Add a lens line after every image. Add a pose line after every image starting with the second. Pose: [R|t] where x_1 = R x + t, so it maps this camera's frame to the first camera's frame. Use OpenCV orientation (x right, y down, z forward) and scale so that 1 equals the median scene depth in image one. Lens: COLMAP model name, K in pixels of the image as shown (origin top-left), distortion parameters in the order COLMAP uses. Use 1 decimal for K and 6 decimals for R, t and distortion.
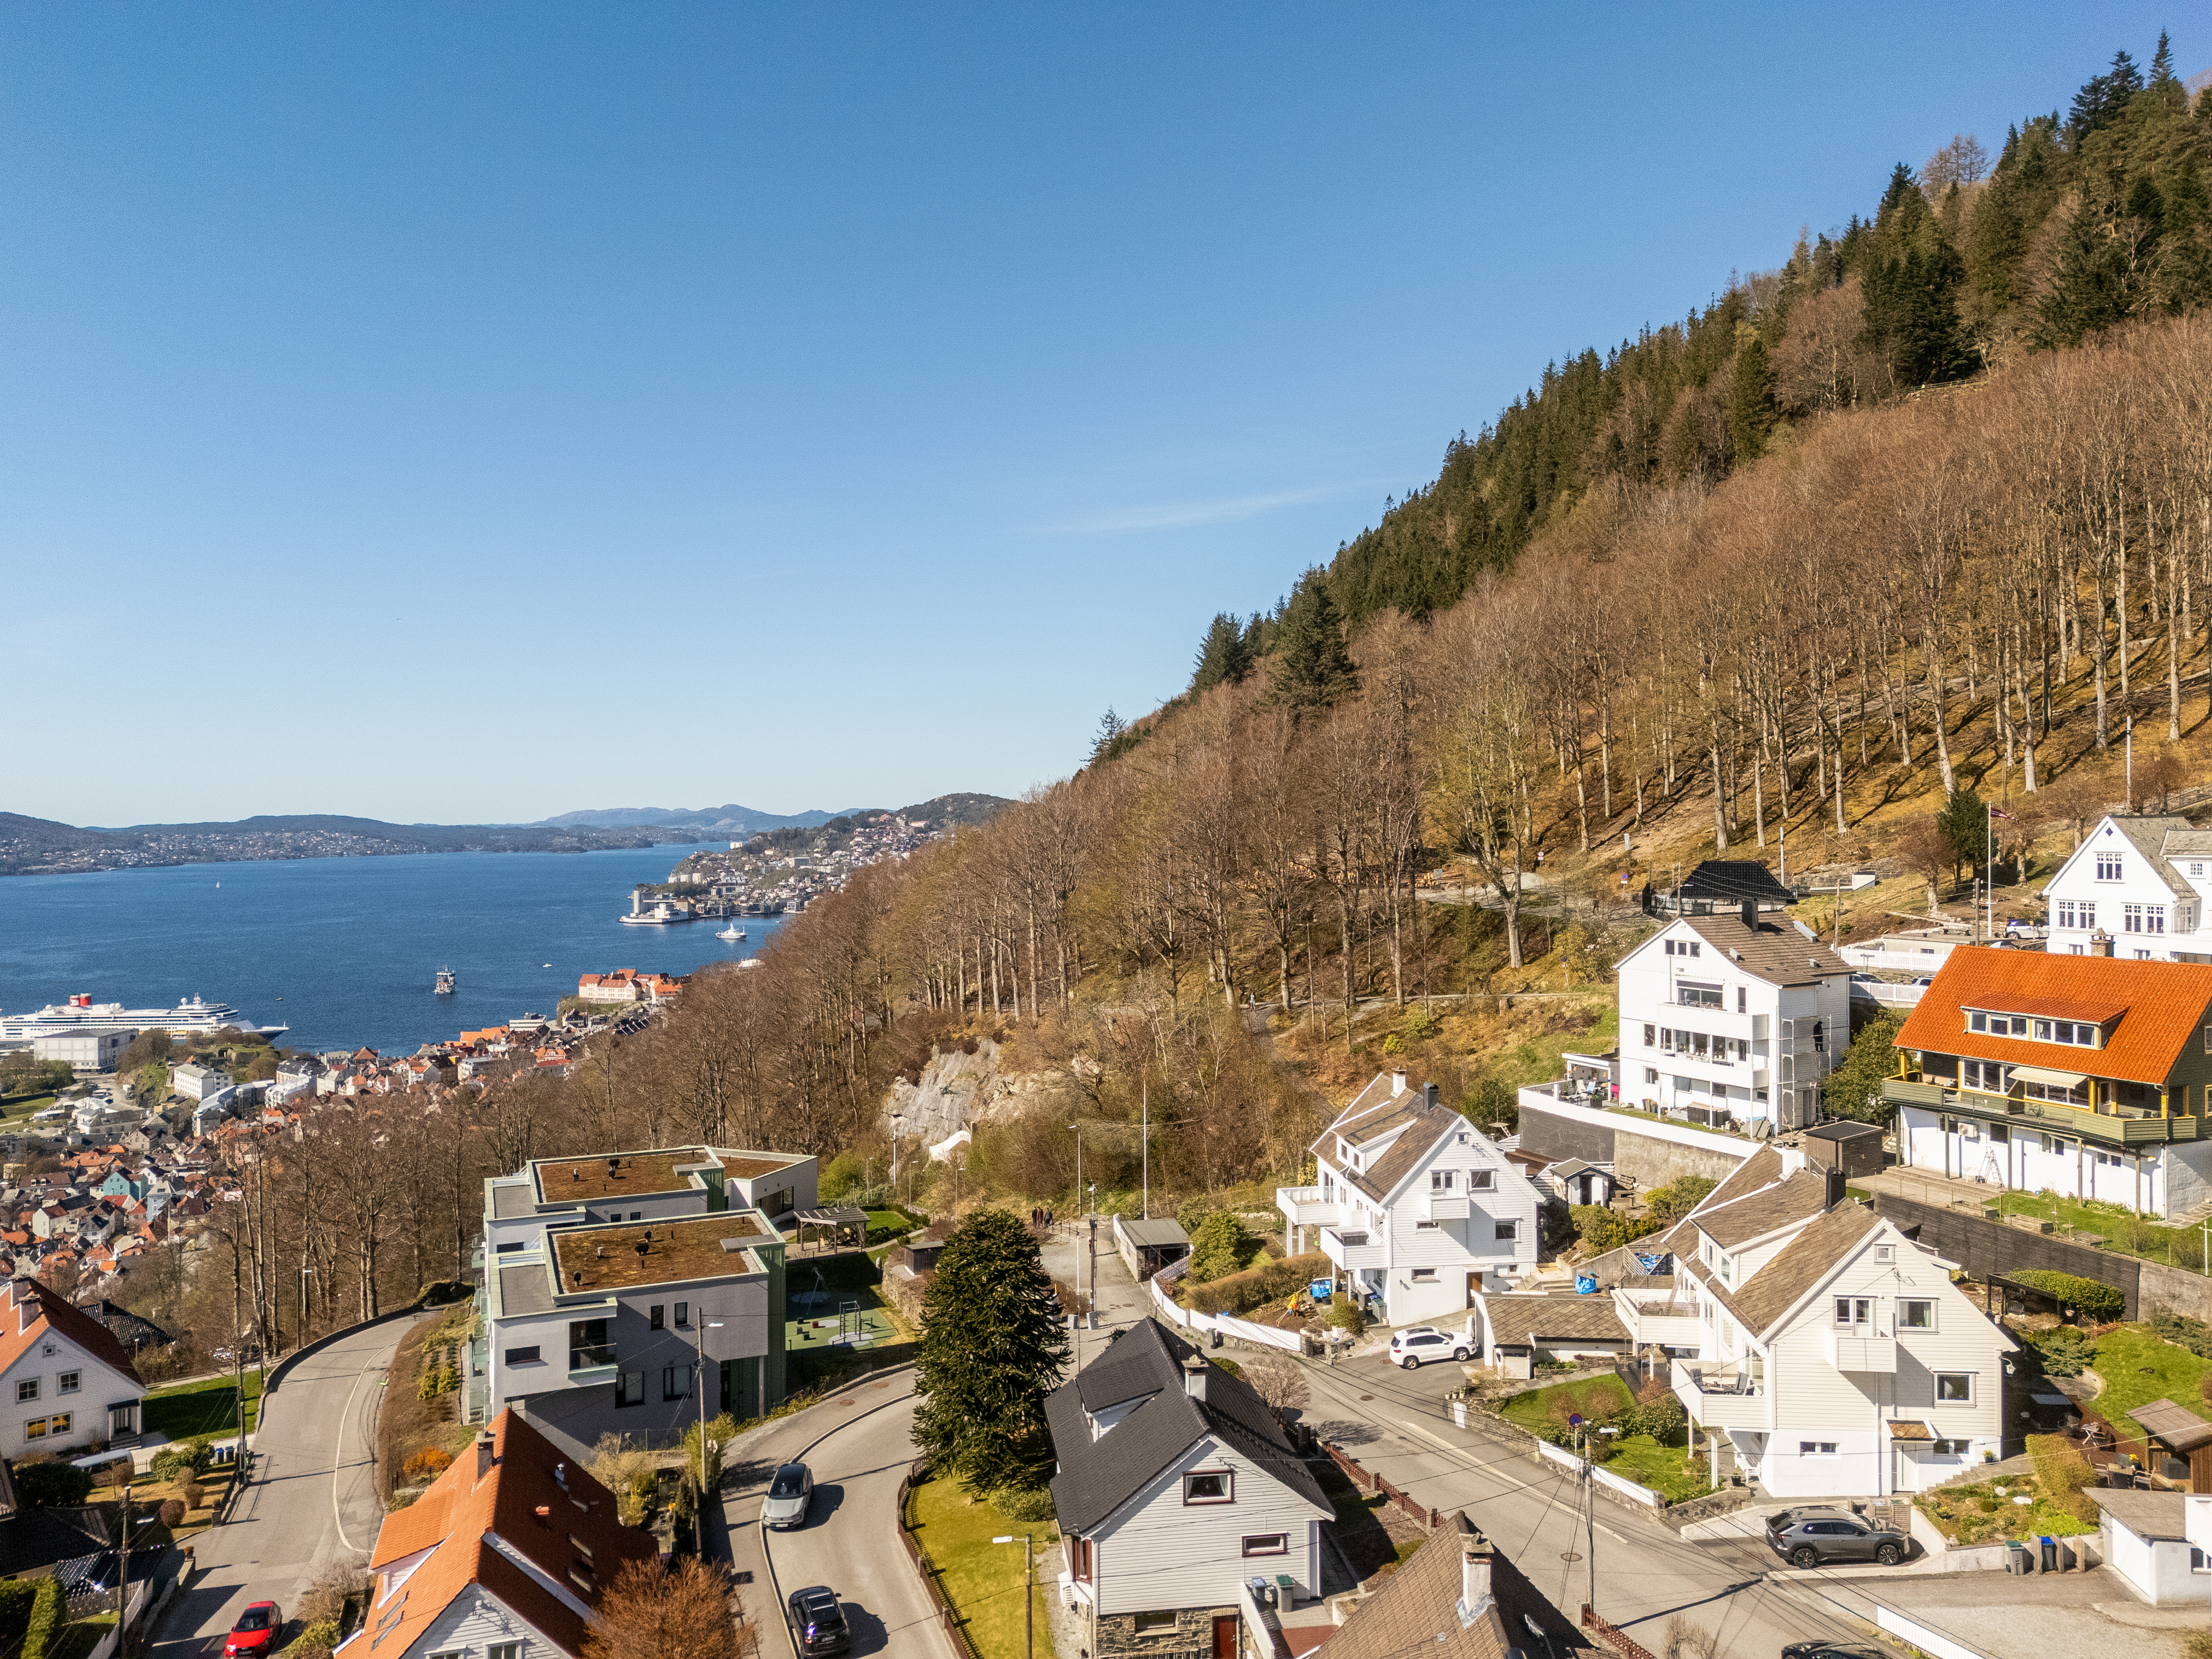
lens RADIAL K [[1613.2, 0, 1108.6], [0, 1613.2, 834.1], [0, 0, 1]] dist [0.081777, -0.065887]
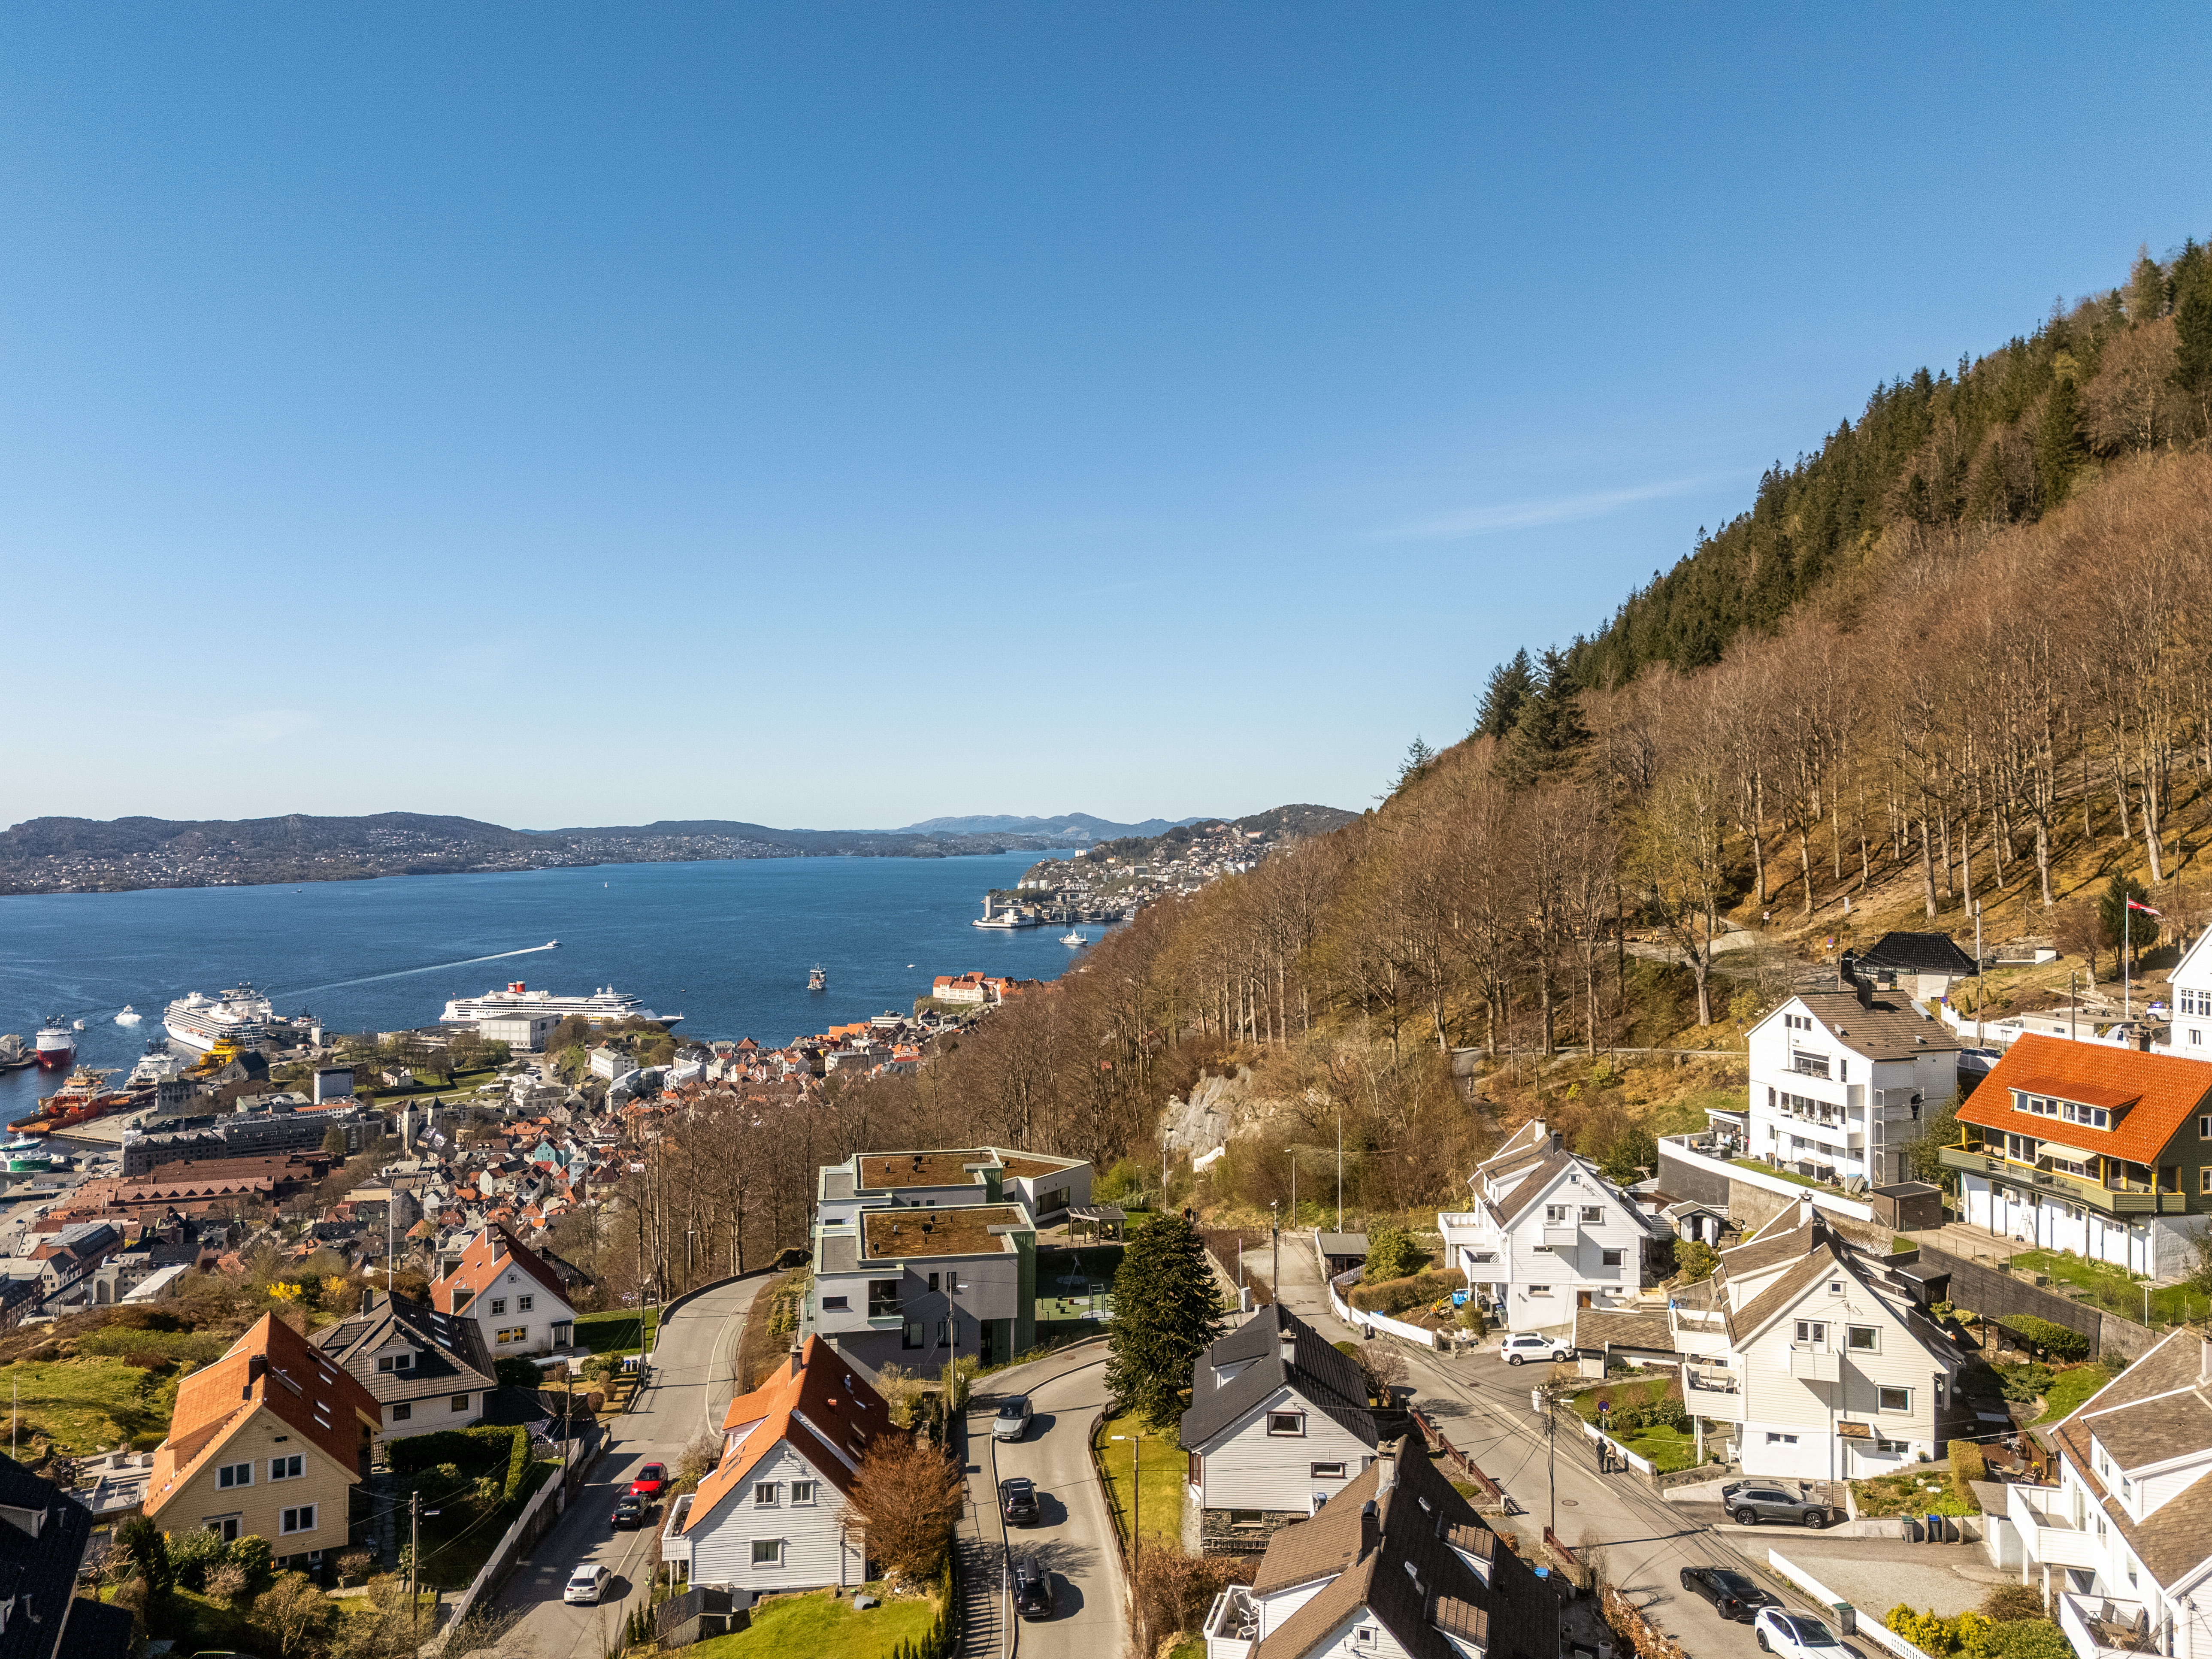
lens RADIAL K [[1613.2, 0, 1108.6], [0, 1613.2, 834.1], [0, 0, 1]] dist [0.081777, -0.065887]
pose [[0.978188, 0.008337, -0.207555, 0.112351], [-0.009546, 0.999943, -0.004824, -0.050013], [0.207503, 0.006700, 0.978211, -0.214486]]
